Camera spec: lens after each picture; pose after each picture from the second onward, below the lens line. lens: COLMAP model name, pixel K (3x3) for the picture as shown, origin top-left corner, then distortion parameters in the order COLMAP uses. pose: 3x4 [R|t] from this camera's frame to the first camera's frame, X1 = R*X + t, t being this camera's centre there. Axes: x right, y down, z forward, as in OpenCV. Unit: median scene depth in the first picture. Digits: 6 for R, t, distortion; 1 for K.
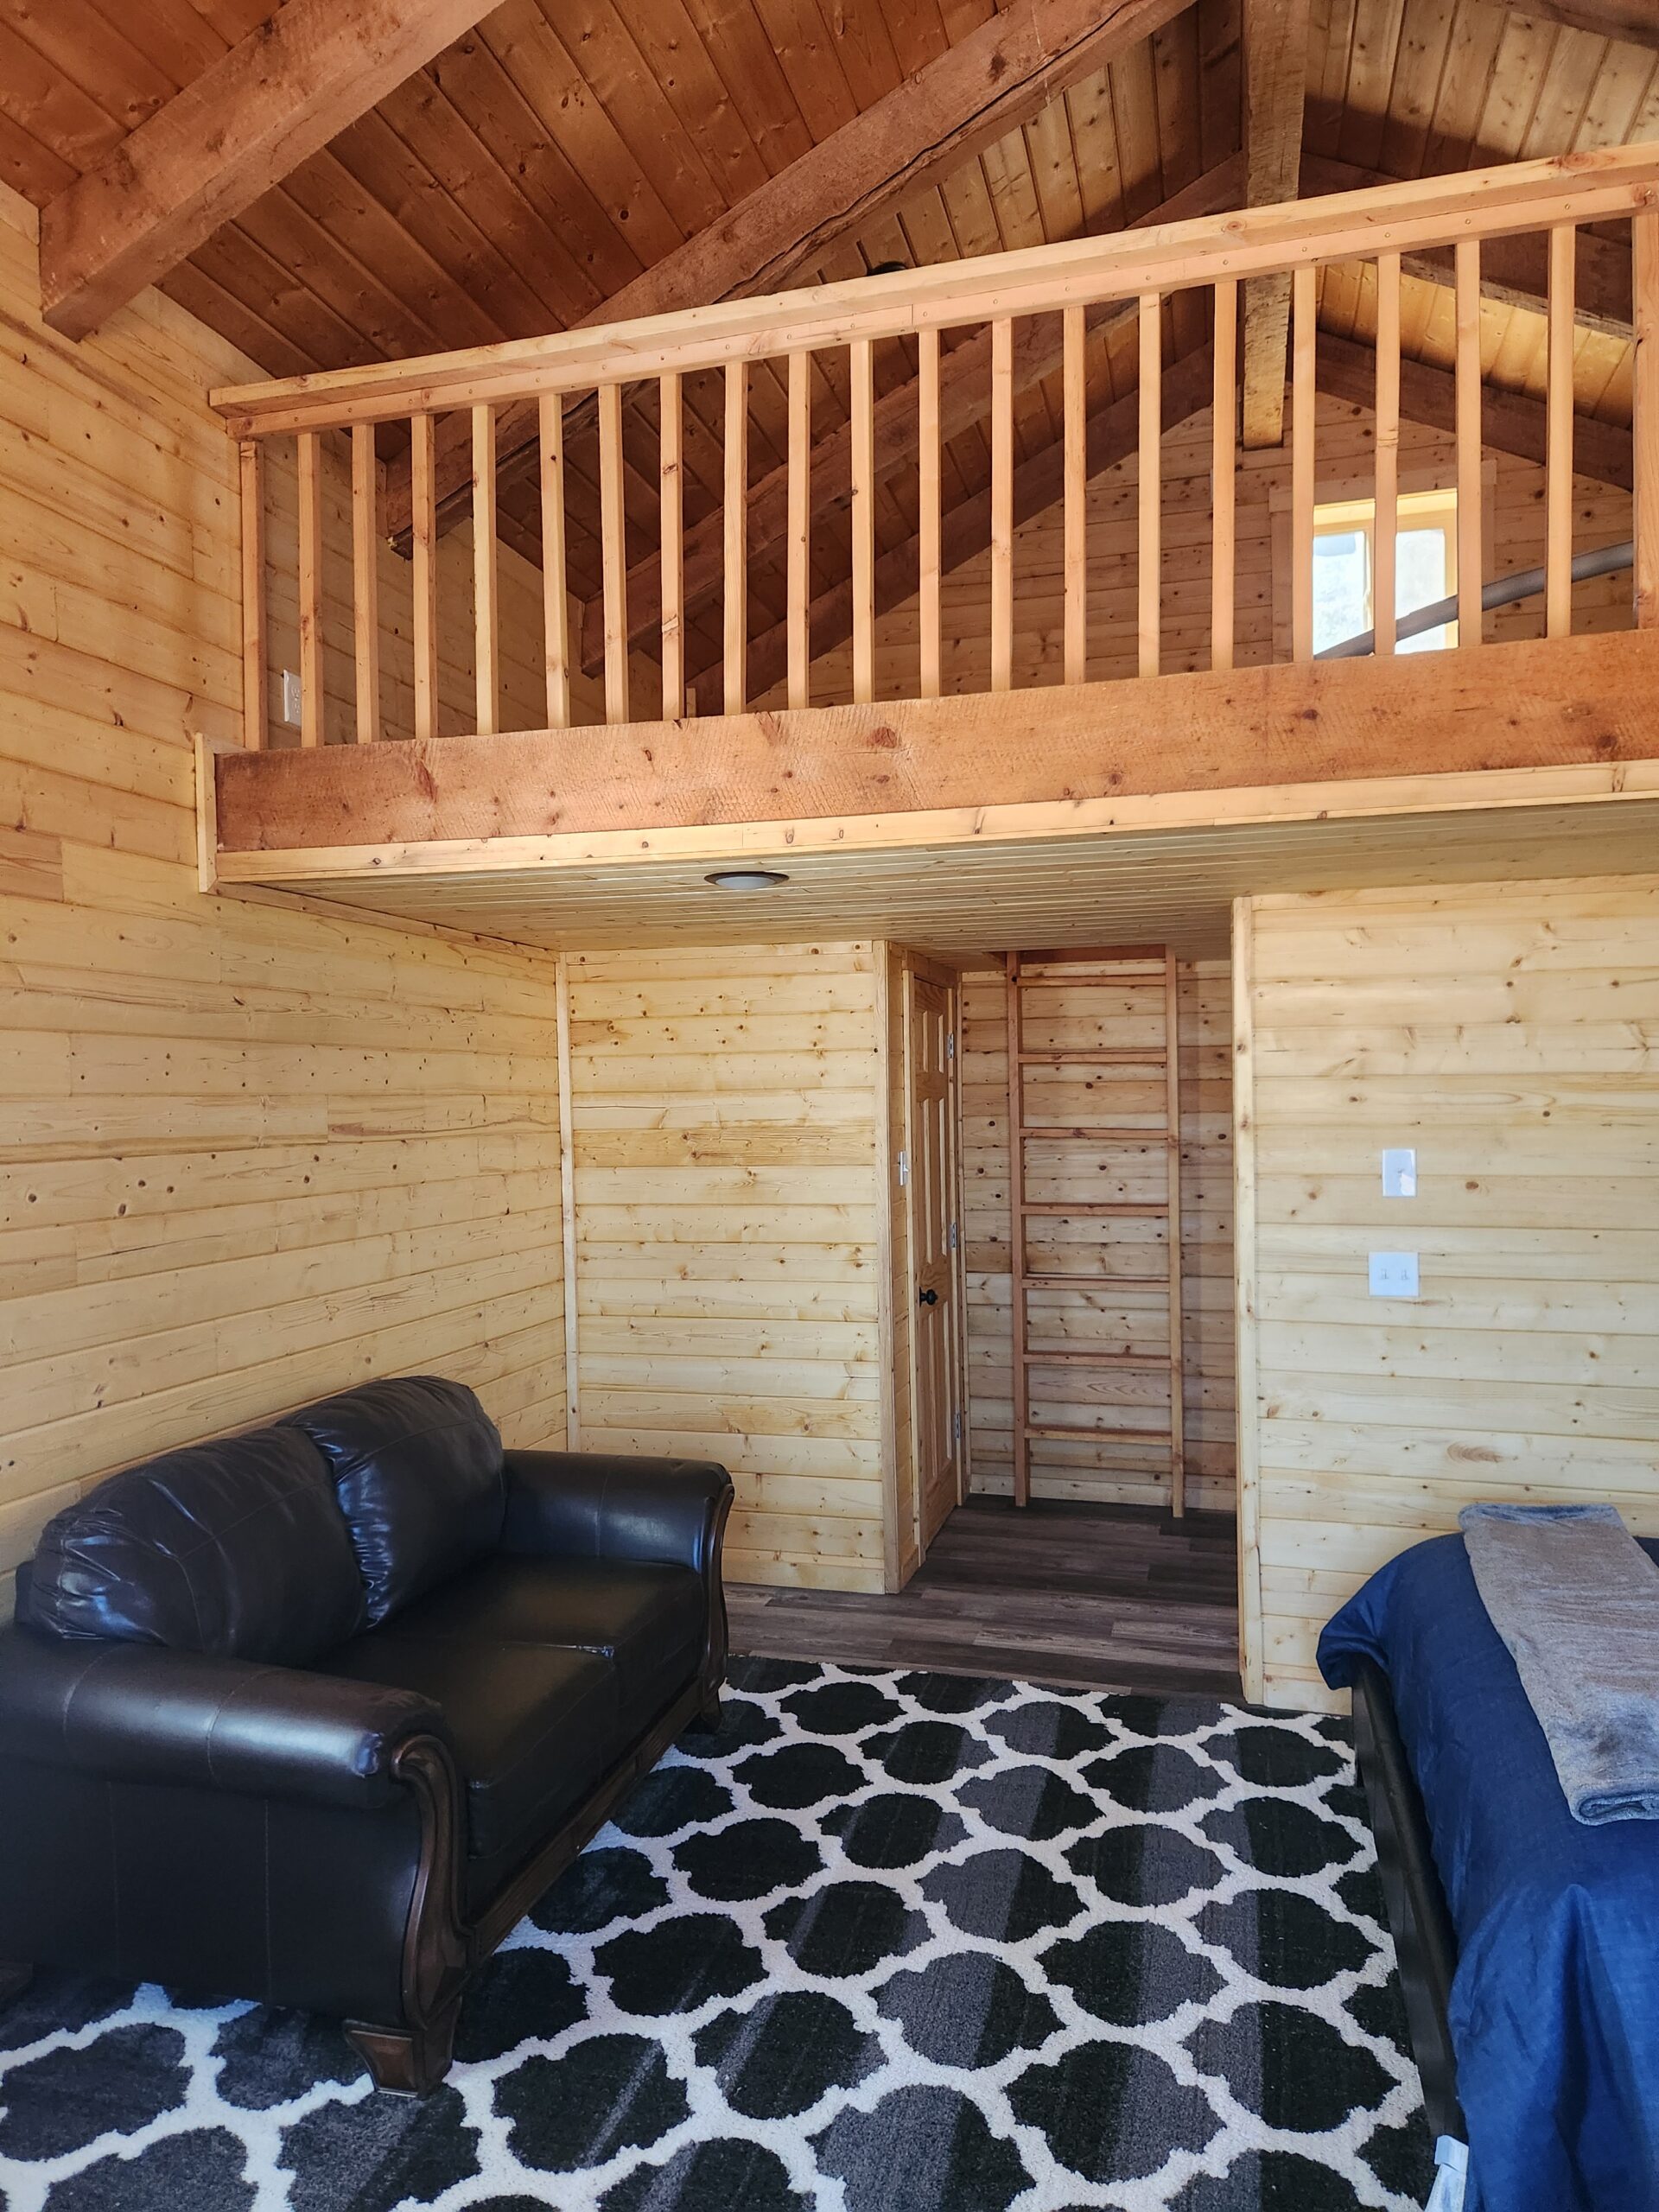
lens RADIAL K [[1463.1, 0, 825.9], [0, 1463.1, 1110.1], [0, 0, 1]] dist [0.042457, -0.027934]
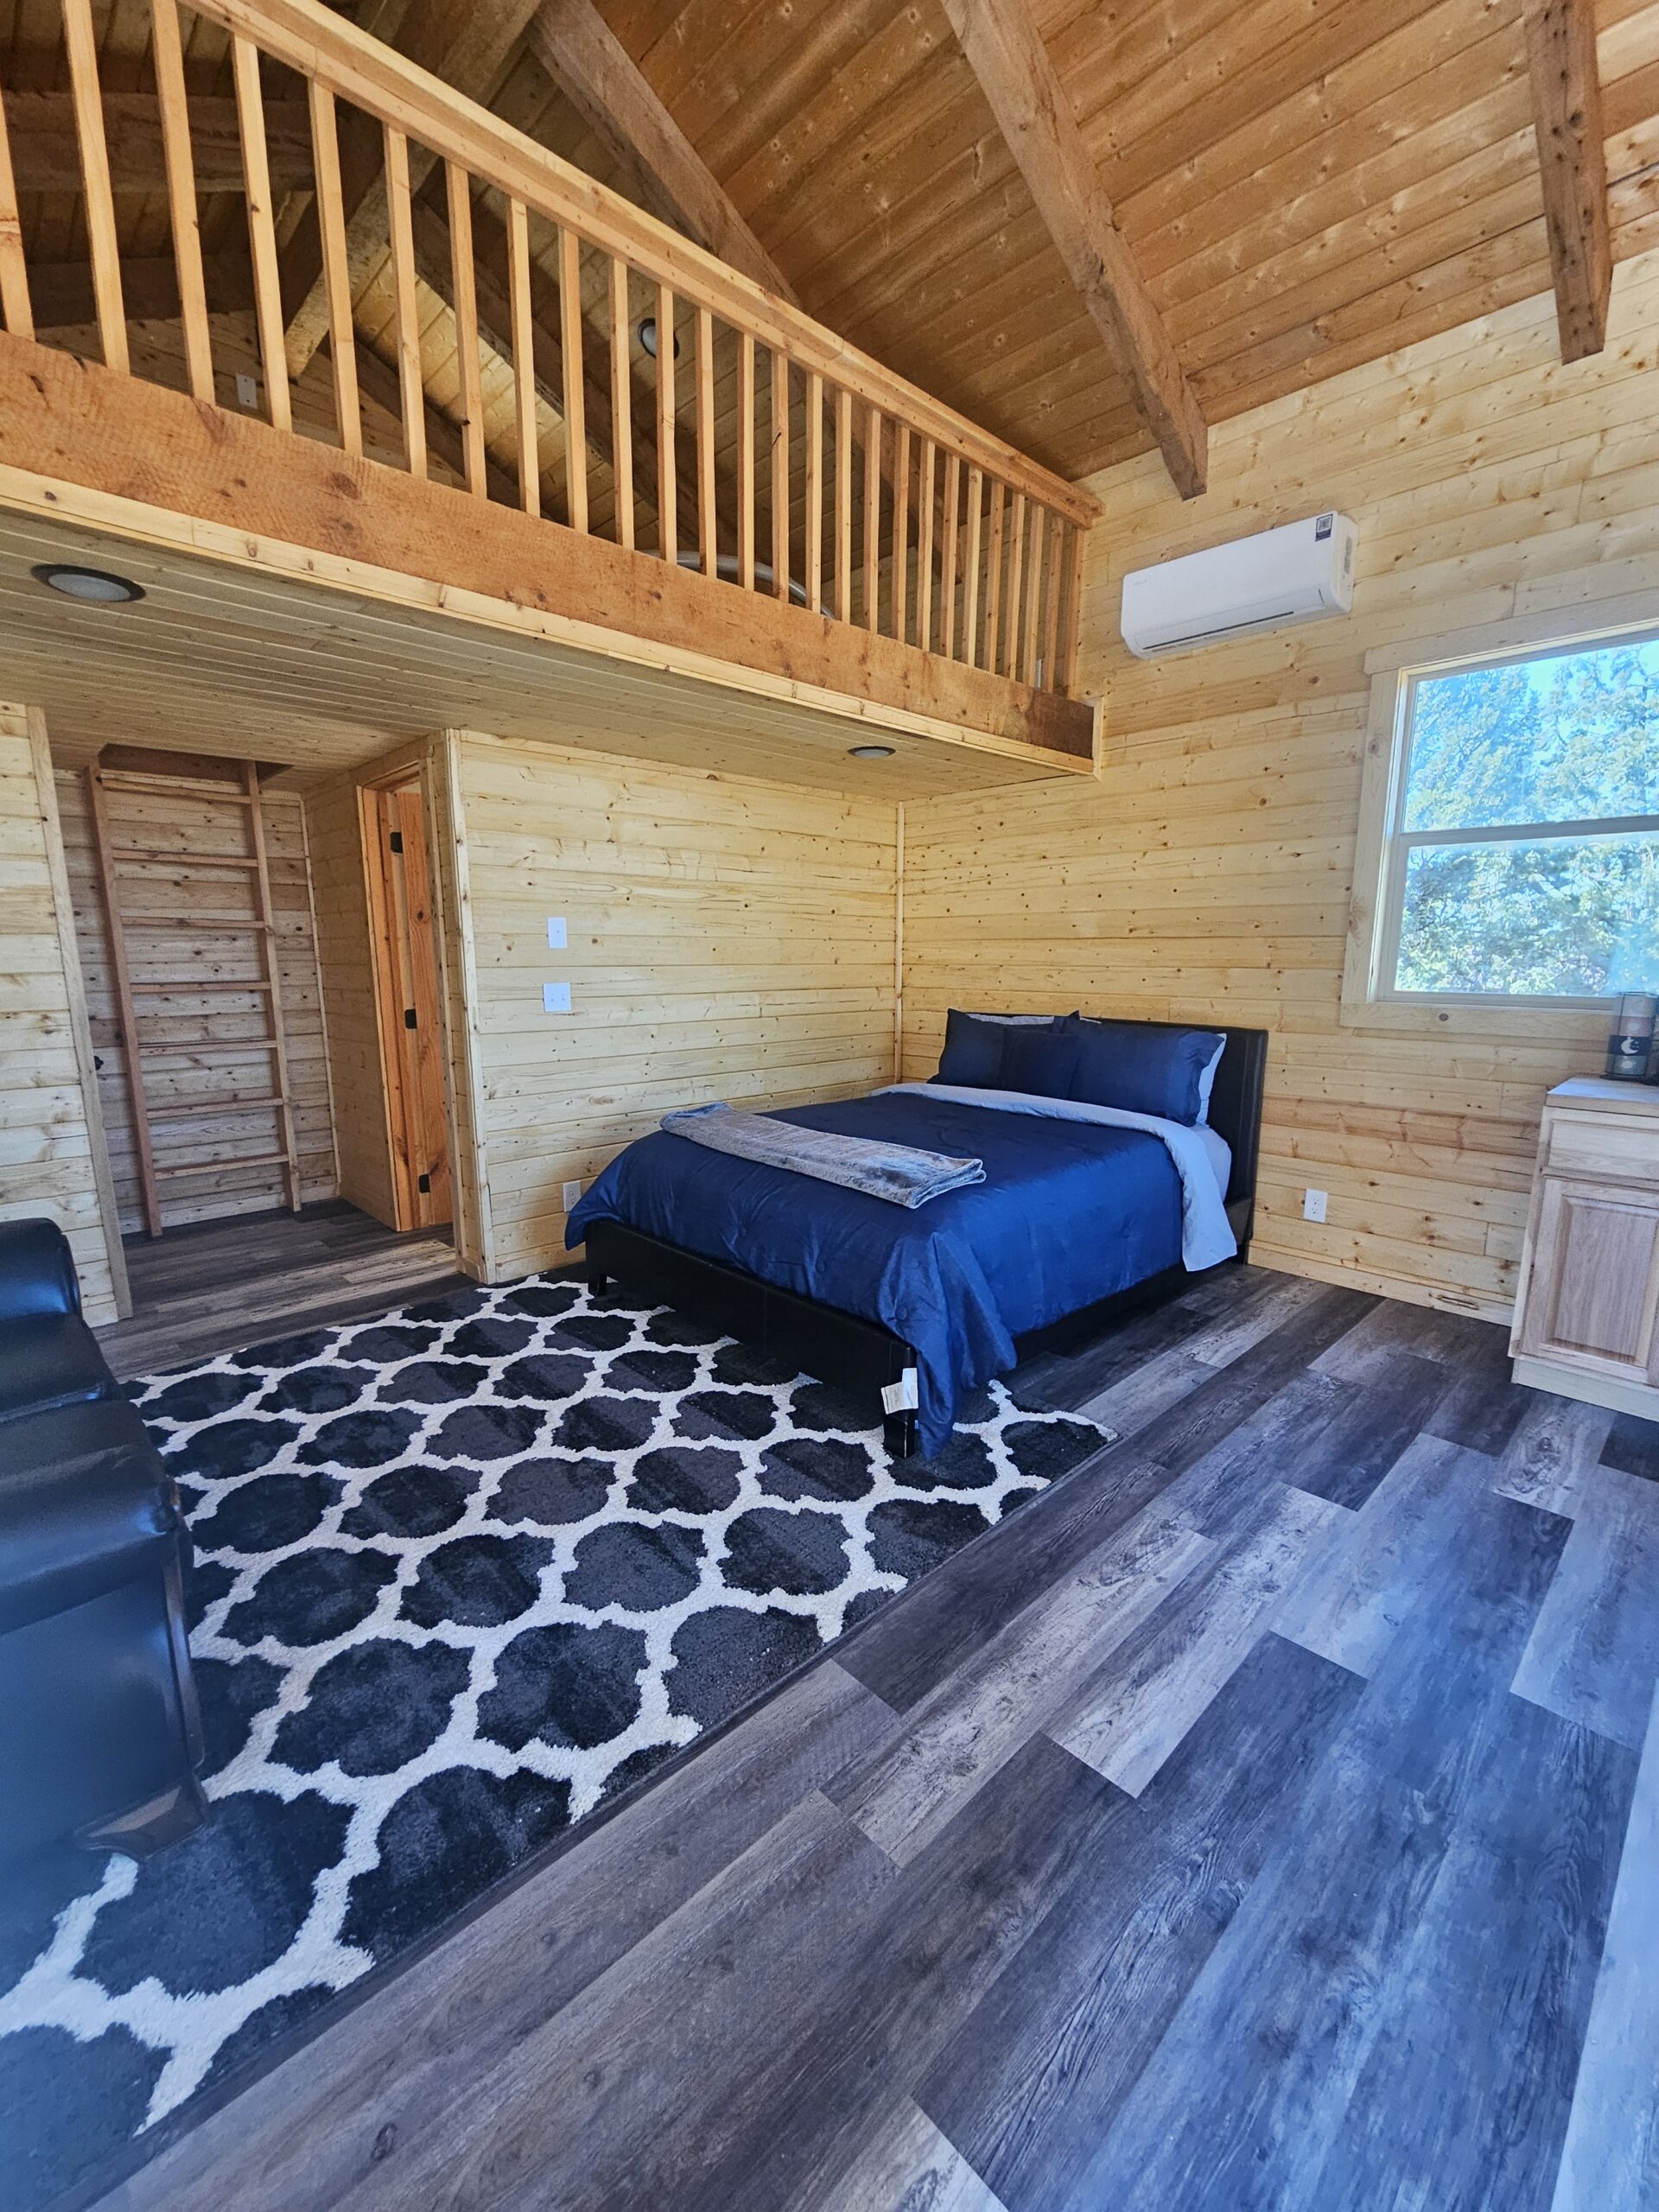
lens RADIAL K [[895.9, 0, 833.3], [0, 895.9, 1099.2], [0, 0, 1]] dist [-0.006700, 0.000301]
pose [[0.509728, -0.134506, 0.849756, -0.314575], [0.001261, 0.987819, 0.155602, 0.072961], [-0.860335, -0.078243, 0.503688, 0.257232]]
